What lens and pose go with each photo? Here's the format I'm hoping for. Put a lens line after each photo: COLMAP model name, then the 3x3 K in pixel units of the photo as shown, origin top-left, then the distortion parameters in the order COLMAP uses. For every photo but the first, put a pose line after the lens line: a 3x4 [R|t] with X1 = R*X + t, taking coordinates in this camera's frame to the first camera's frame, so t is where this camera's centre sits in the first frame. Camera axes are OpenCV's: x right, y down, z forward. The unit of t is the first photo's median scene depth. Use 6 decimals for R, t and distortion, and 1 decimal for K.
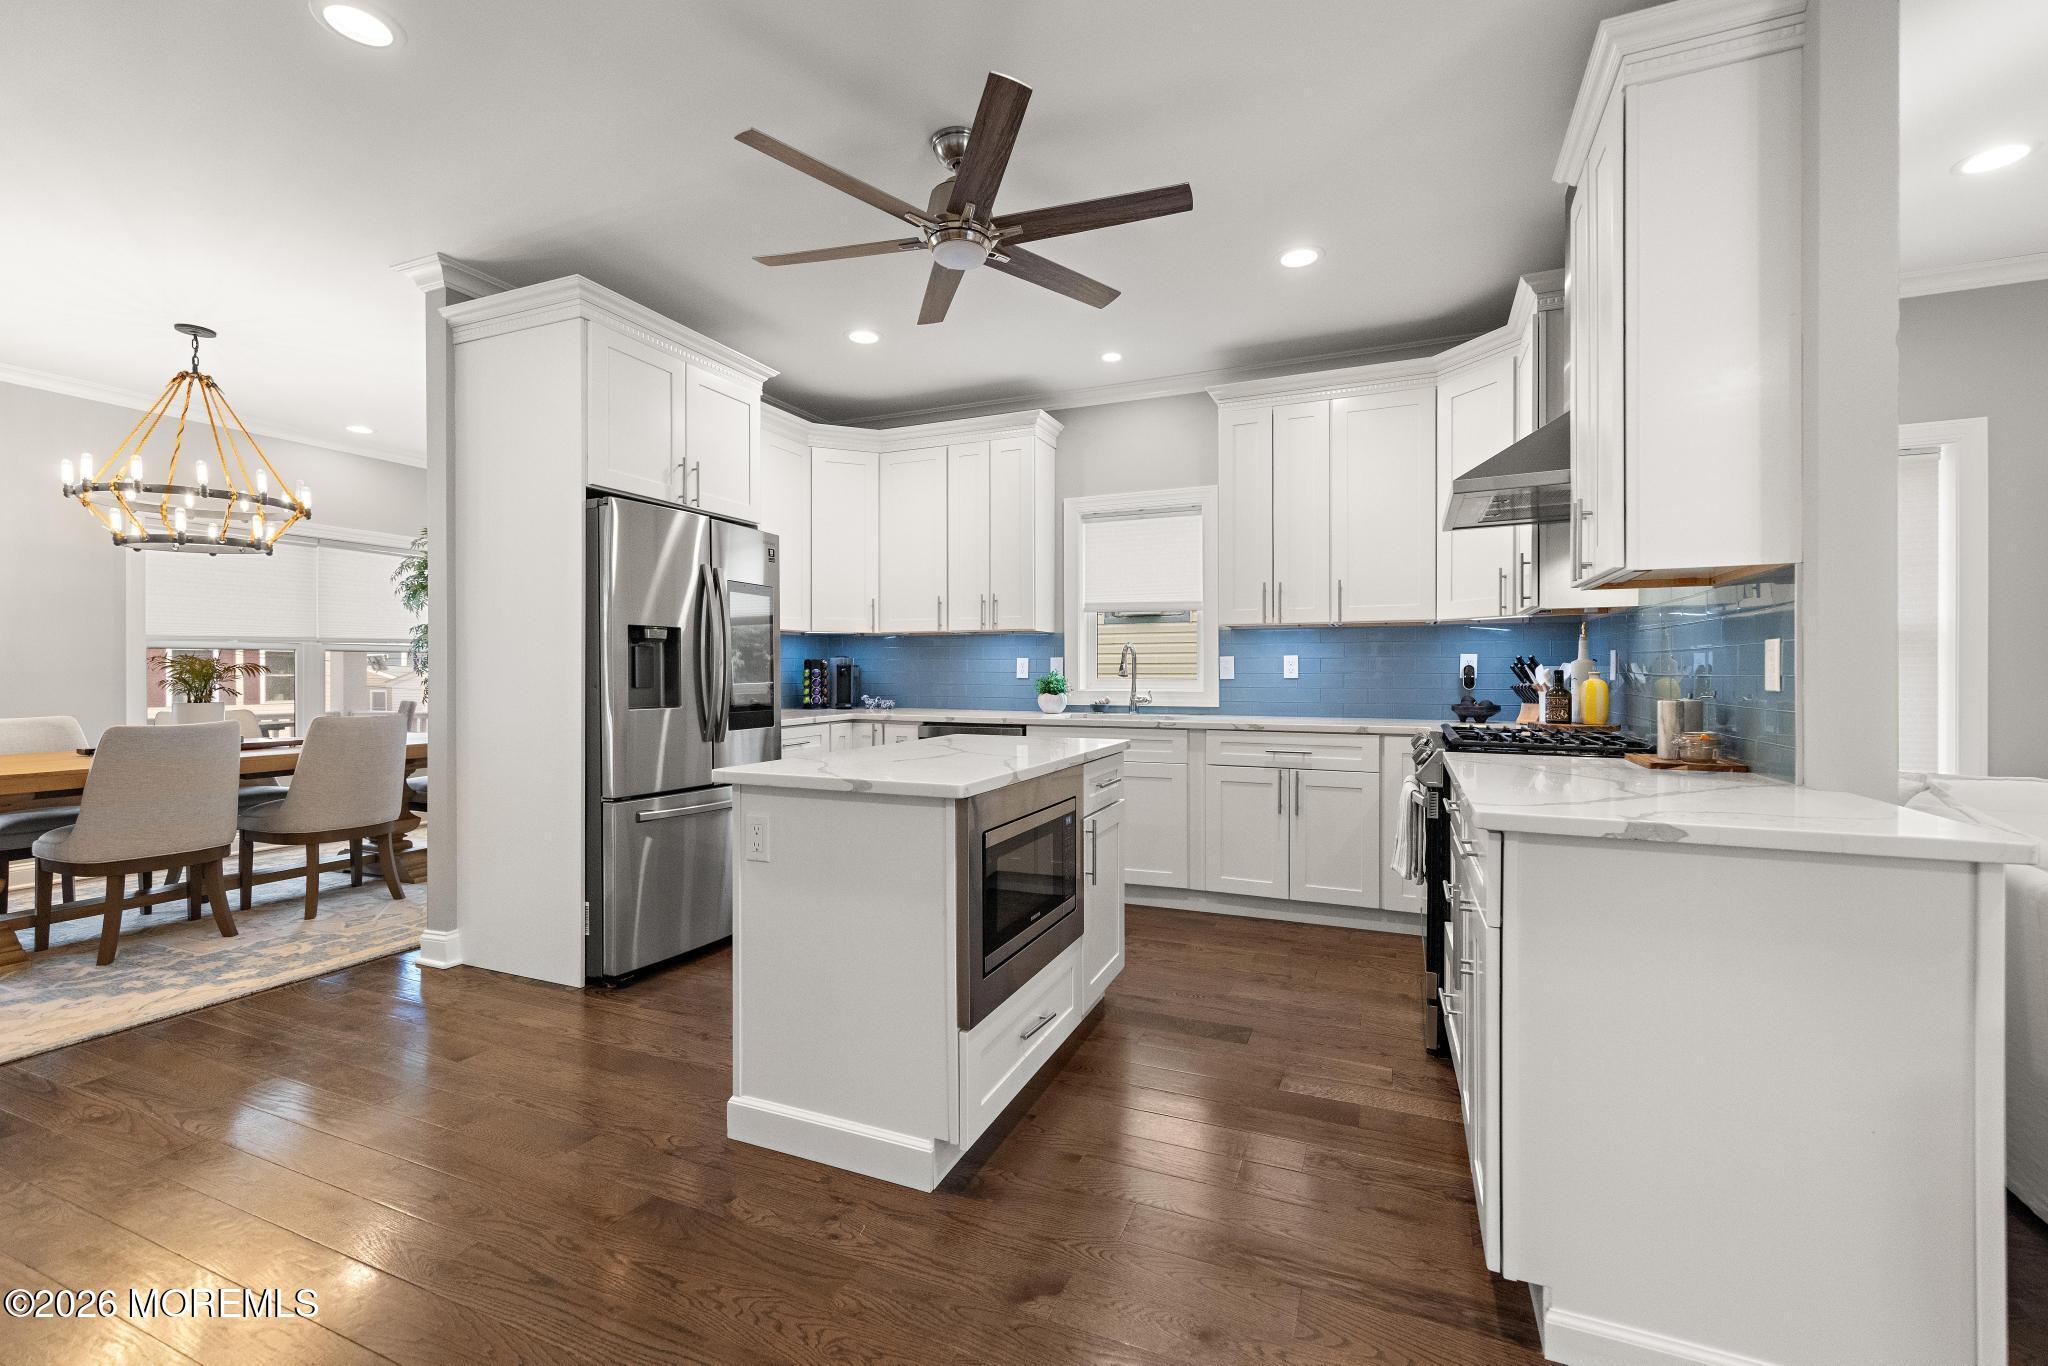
lens RADIAL K [[864.9, 0, 992.2], [0, 864.9, 676.4], [0, 0, 1]] dist [0.006422, -0.001180]
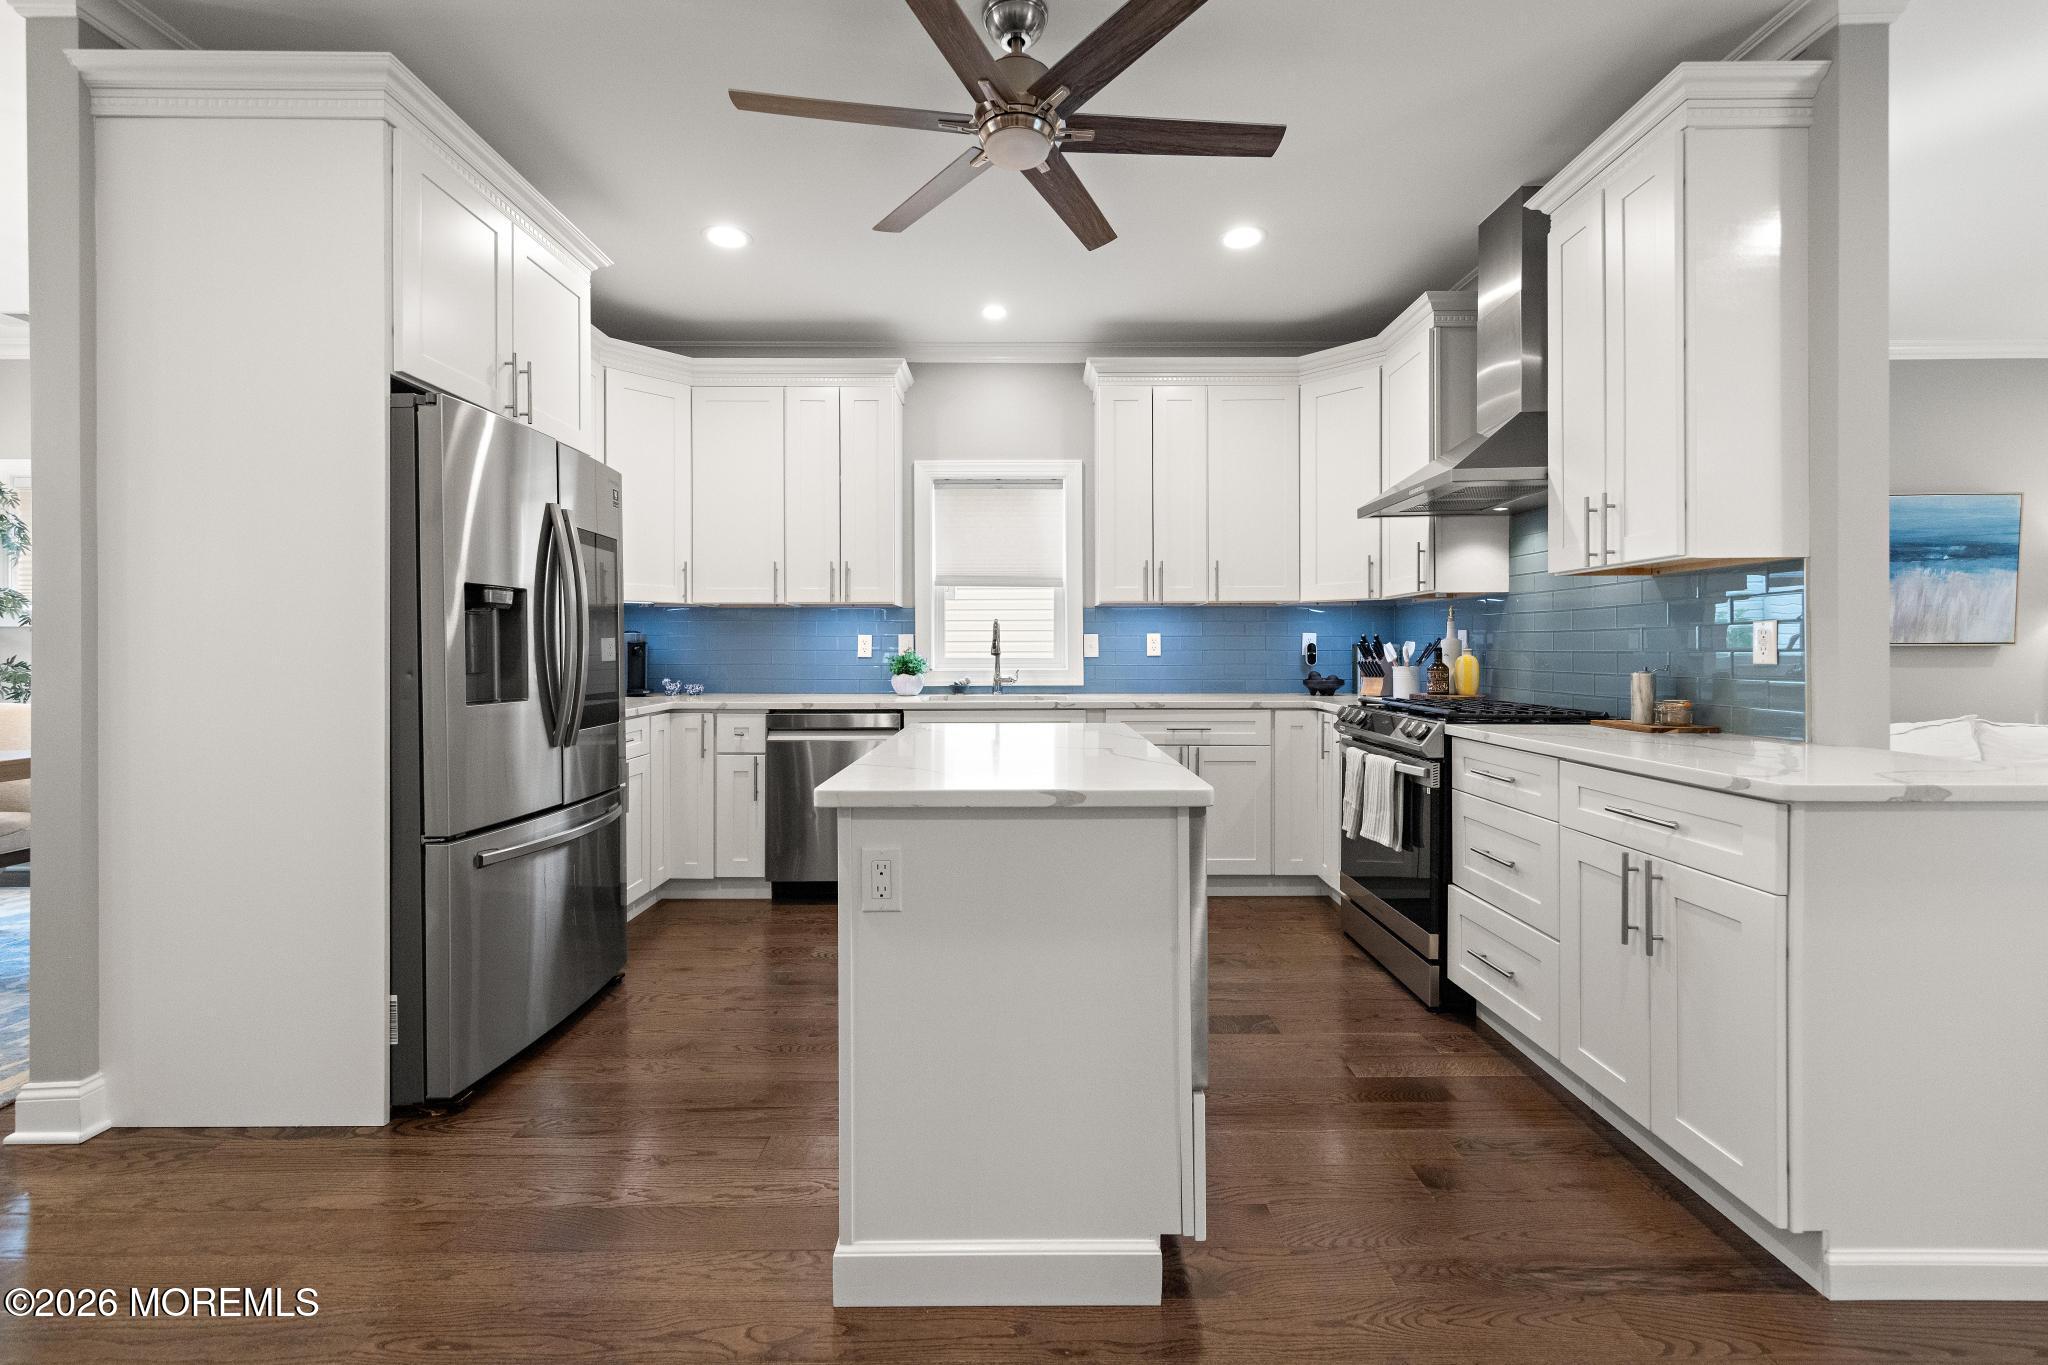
lens RADIAL K [[864.9, 0, 1004.1], [0, 864.9, 652.6], [0, 0, 1]] dist [0.006422, -0.001180]
pose [[0.912799, -0.002736, 0.408400, -0.289809], [0.003893, 0.999990, -0.002002, -0.000564], [-0.408390, 0.003417, 0.912801, 0.181955]]
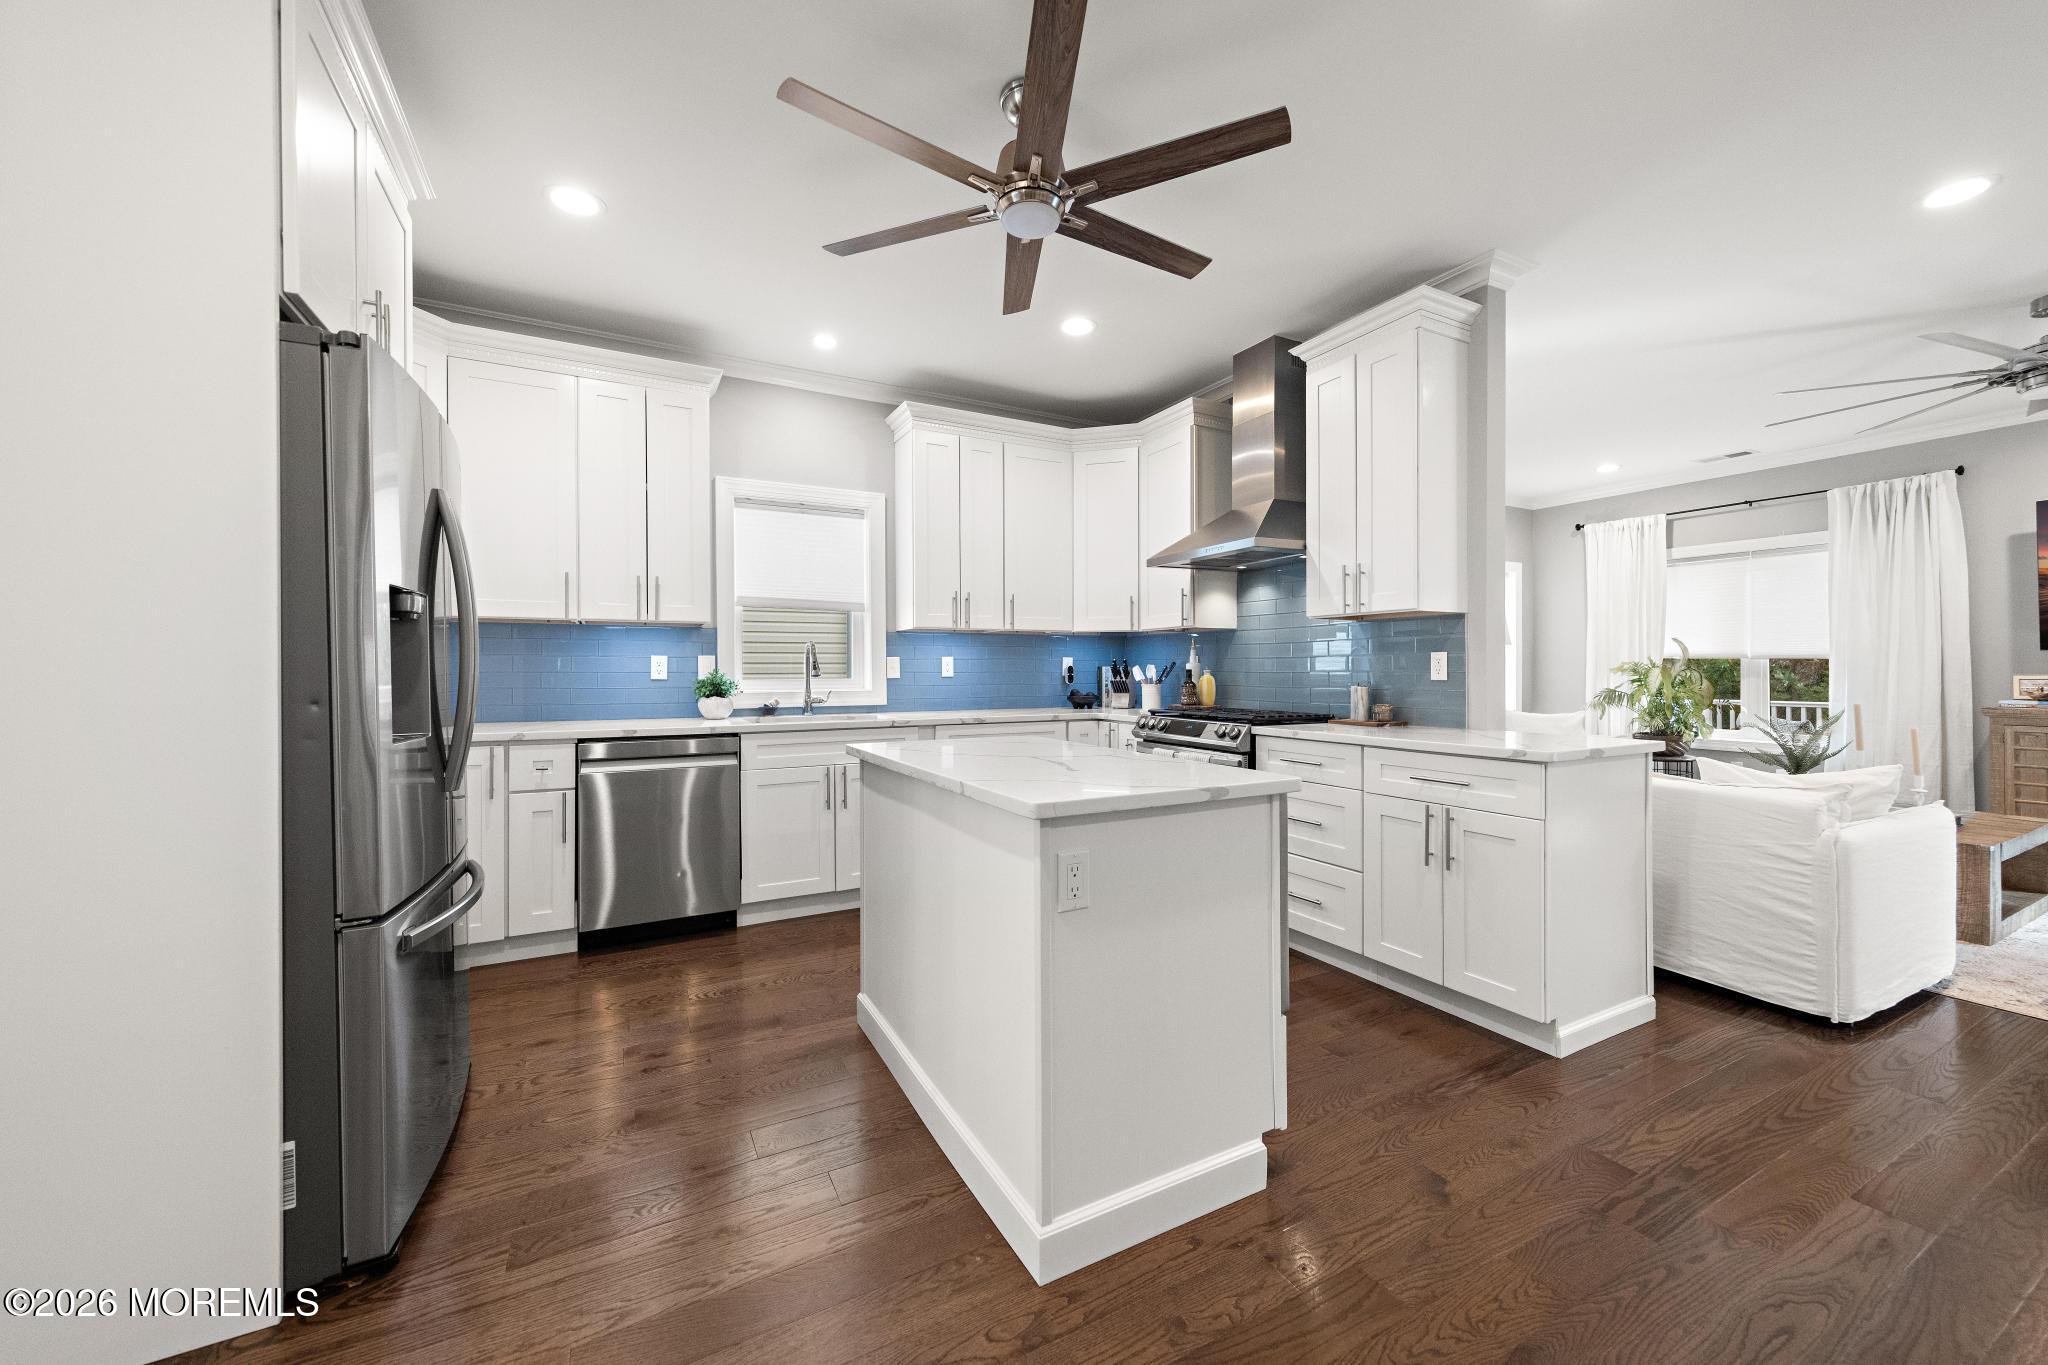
lens RADIAL K [[797.5, 0, 1025.6], [0, 797.5, 676.5], [0, 0, 1]] dist [0.006513, -0.000711]
pose [[0.601238, -0.007134, 0.799038, -0.539193], [0.007091, 0.999968, 0.003592, -0.001676], [-0.799039, 0.003507, 0.601269, 0.365537]]
